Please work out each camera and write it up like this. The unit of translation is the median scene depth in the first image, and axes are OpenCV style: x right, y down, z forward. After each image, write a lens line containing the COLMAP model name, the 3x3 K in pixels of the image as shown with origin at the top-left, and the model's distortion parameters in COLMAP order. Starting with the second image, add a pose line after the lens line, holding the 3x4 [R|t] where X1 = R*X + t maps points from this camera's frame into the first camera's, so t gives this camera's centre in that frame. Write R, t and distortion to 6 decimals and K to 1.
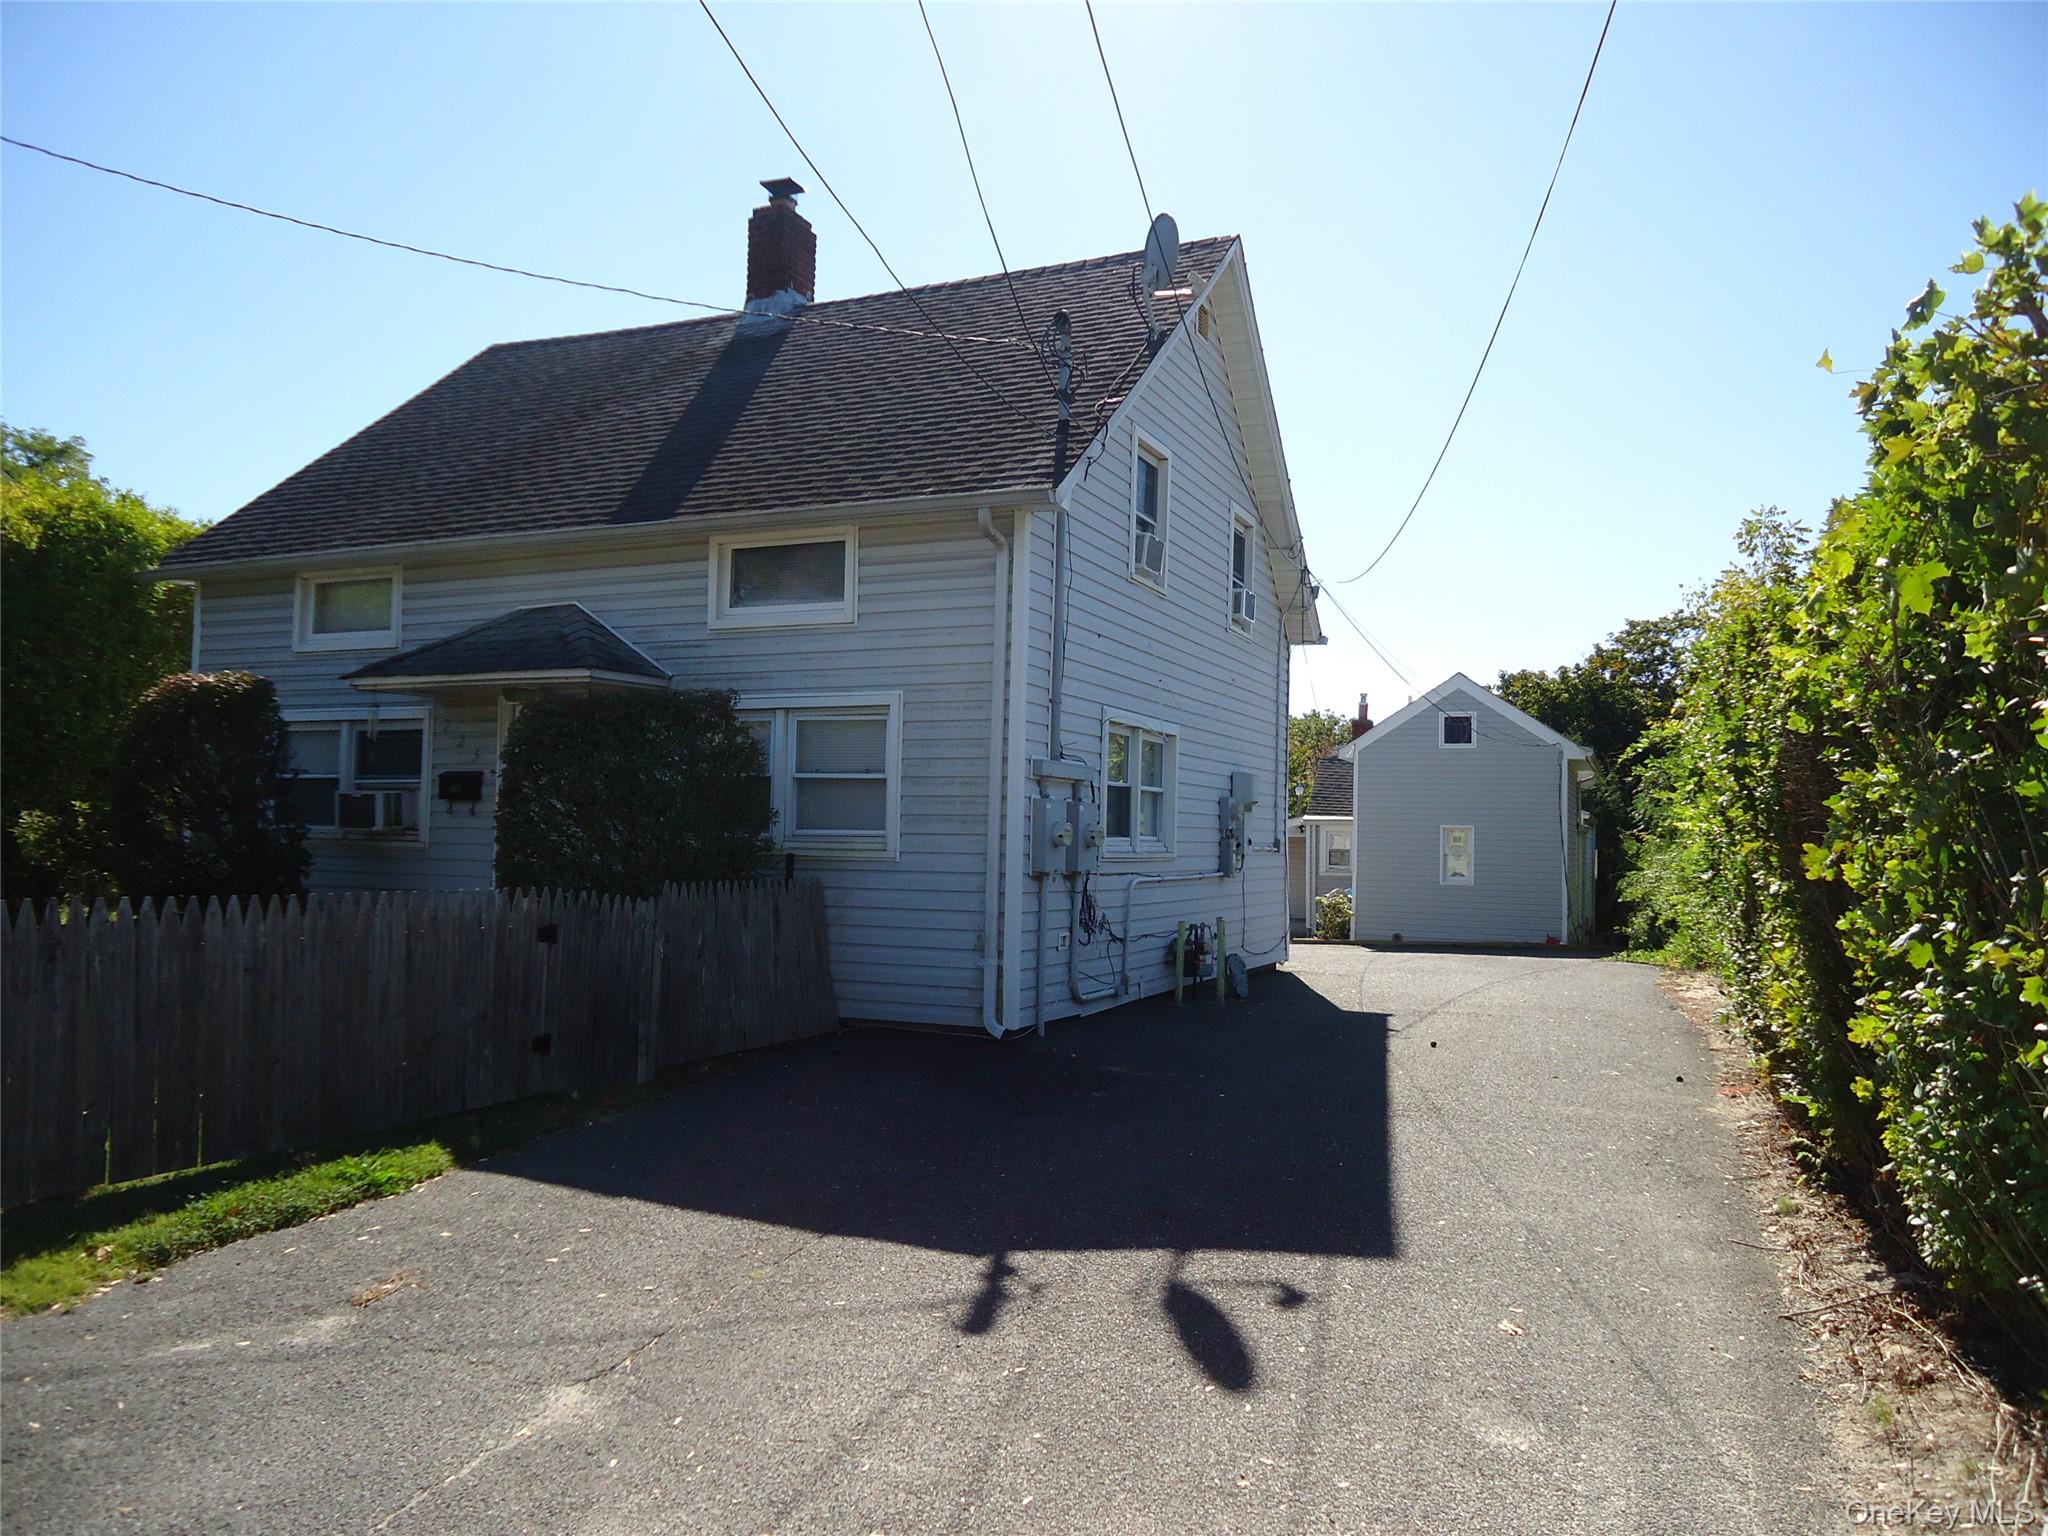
lens RADIAL K [[1498.0, 0, 1026.8], [0, 1498.0, 772.0], [0, 0, 1]] dist [-0.025794, 0.000080]
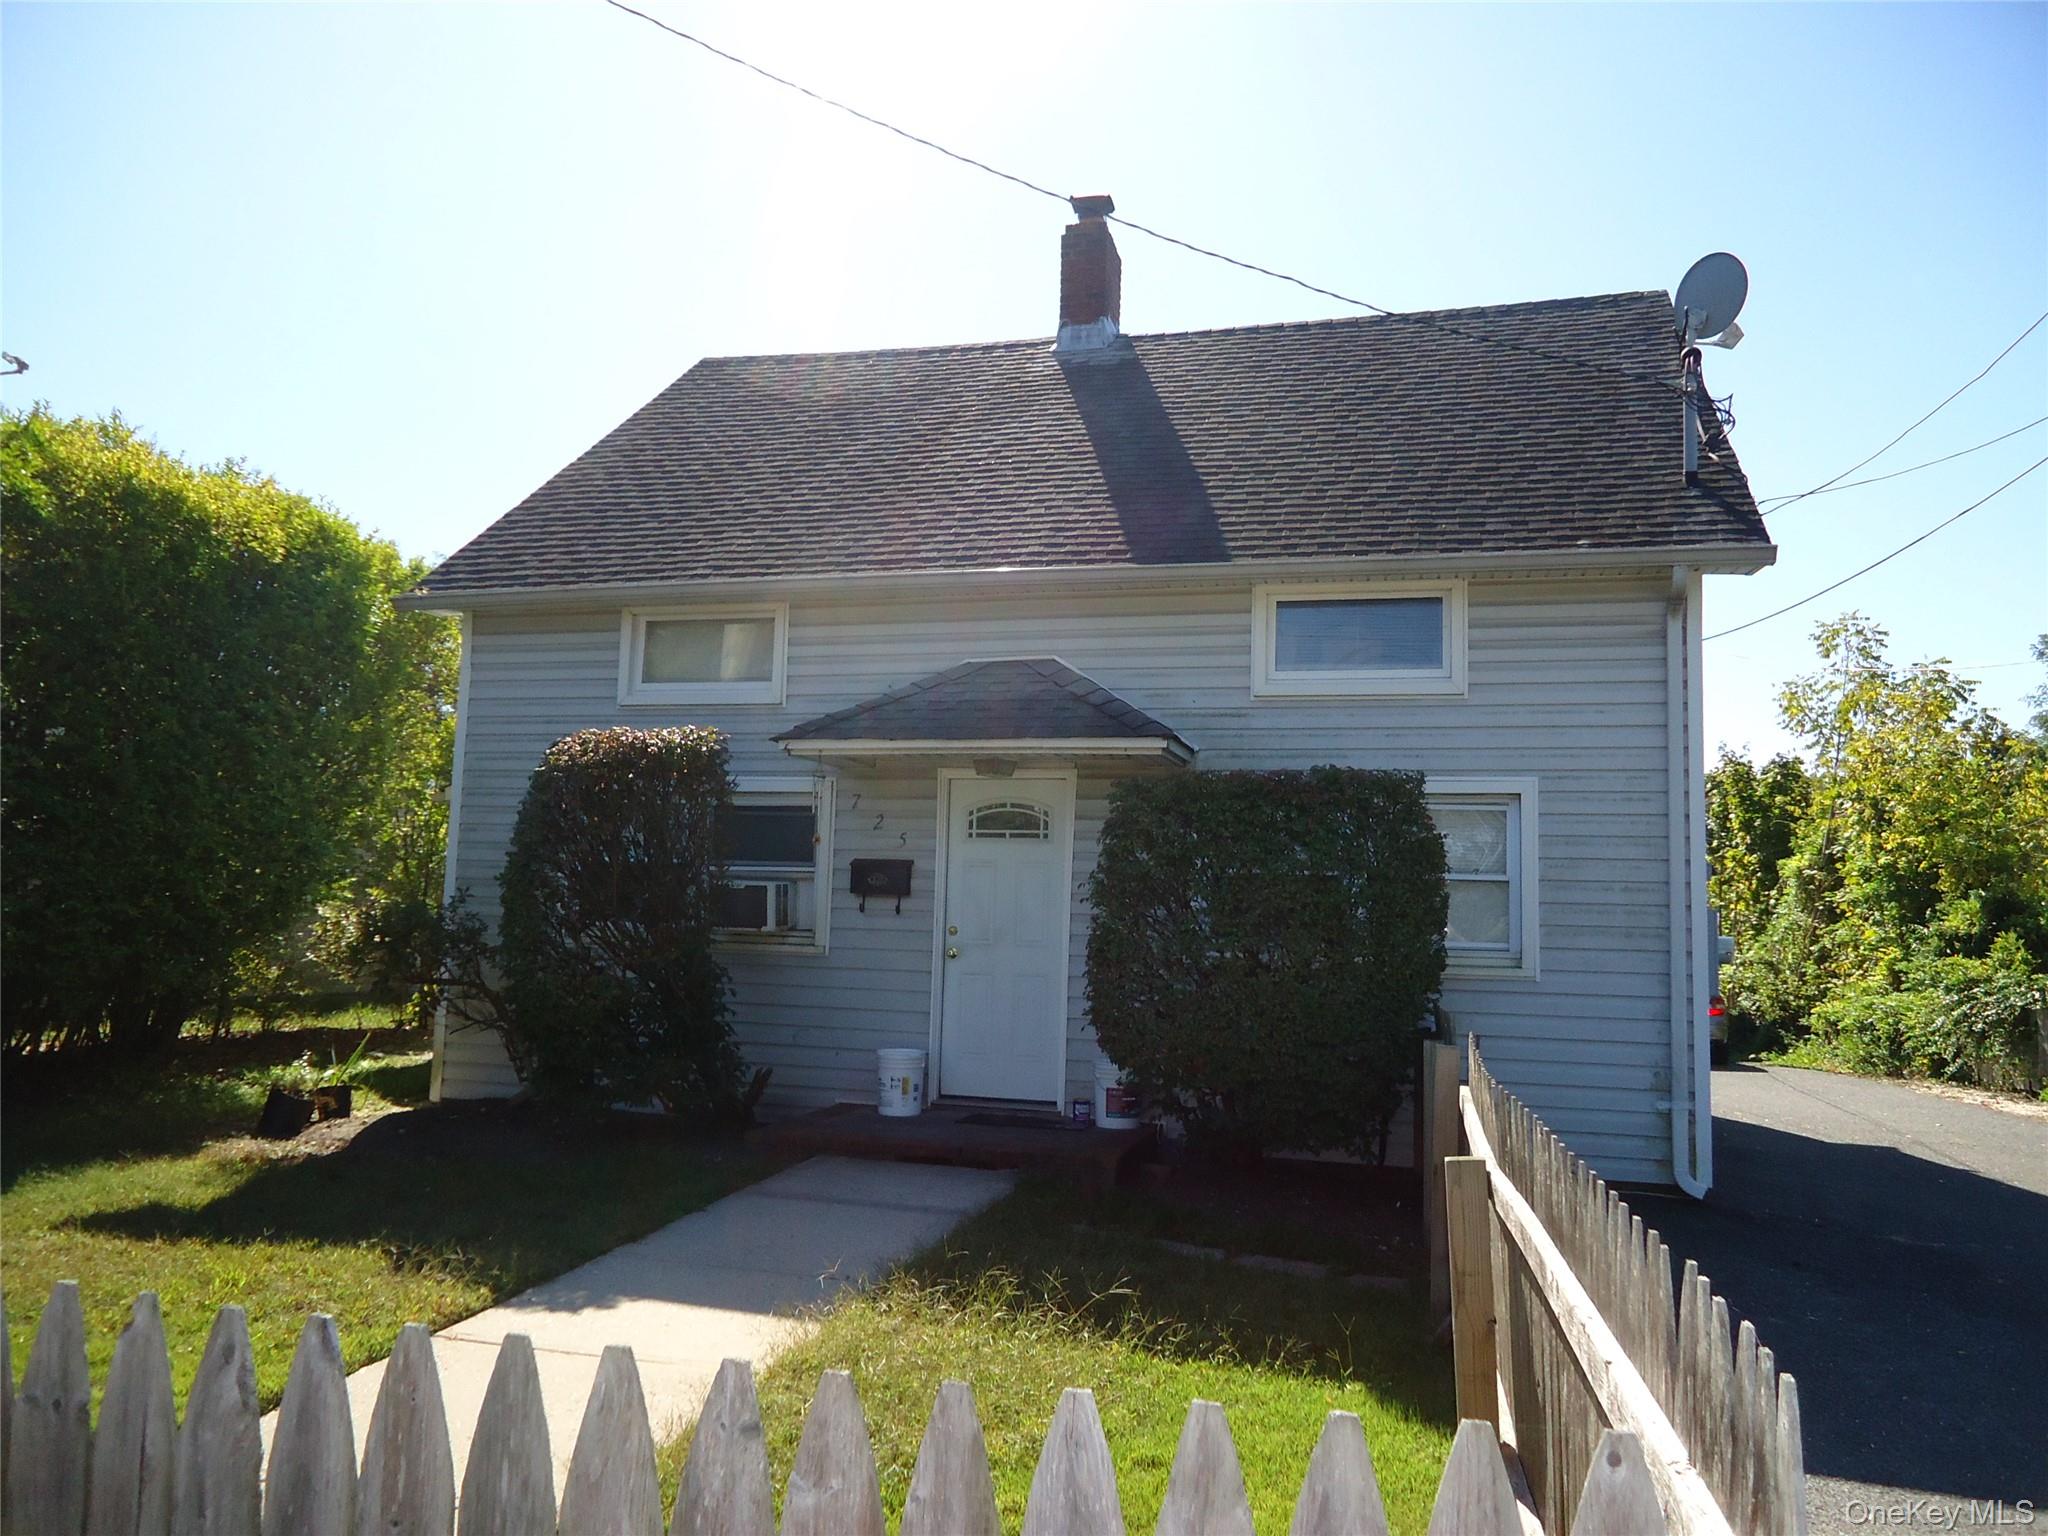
lens RADIAL K [[1498.0, 0, 1022.3], [0, 1498.0, 766.9], [0, 0, 1]] dist [-0.025794, 0.000080]
pose [[0.988677, 0.028383, 0.147348, -0.435738], [-0.019931, 0.998087, -0.058521, -0.004596], [-0.148727, 0.054922, 0.987352, 0.190881]]
